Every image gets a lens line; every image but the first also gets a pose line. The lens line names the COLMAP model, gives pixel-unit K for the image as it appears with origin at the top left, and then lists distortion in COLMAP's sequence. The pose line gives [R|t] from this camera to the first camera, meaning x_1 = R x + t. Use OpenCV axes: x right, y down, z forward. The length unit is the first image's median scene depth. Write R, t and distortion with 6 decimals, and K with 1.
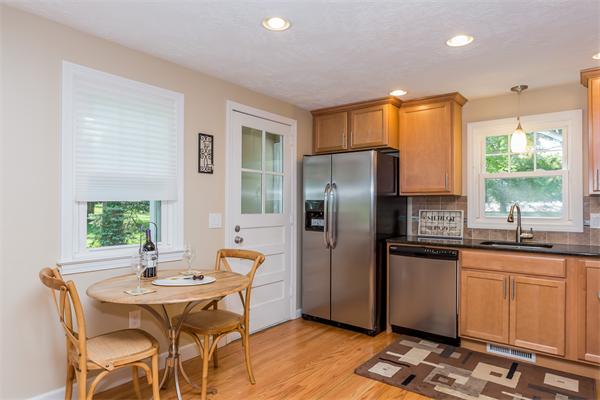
lens RADIAL K [[369.2, 0, 300.0], [0, 369.2, 200.0], [0, 0, 1]] dist [-0.004021, -0.001800]
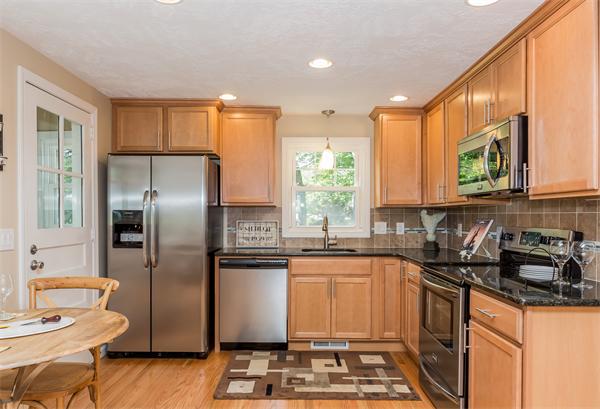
lens RADIAL K [[409.1, 0, 295.1], [0, 409.1, 219.3], [0, 0, 1]] dist [-0.003146, -0.001834]
pose [[0.789249, -0.008363, 0.614016, -0.253717], [-0.005973, 0.999755, 0.021293, -0.001120], [-0.614044, -0.020473, 0.789006, 0.066377]]
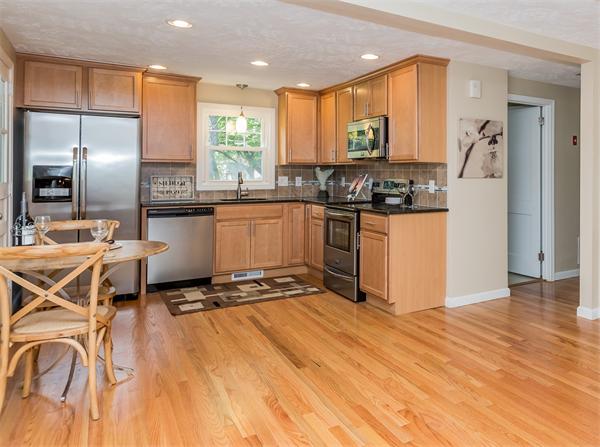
lens RADIAL K [[458.1, 0, 423.8], [0, 458.1, 164.2], [0, 0, 1]] dist [0.000484, -0.000164]
pose [[0.289741, 0.012813, 0.957019, -0.816978], [-0.013387, 0.999867, -0.009334, -0.005580], [-0.957012, -0.010107, 0.289874, -0.136193]]
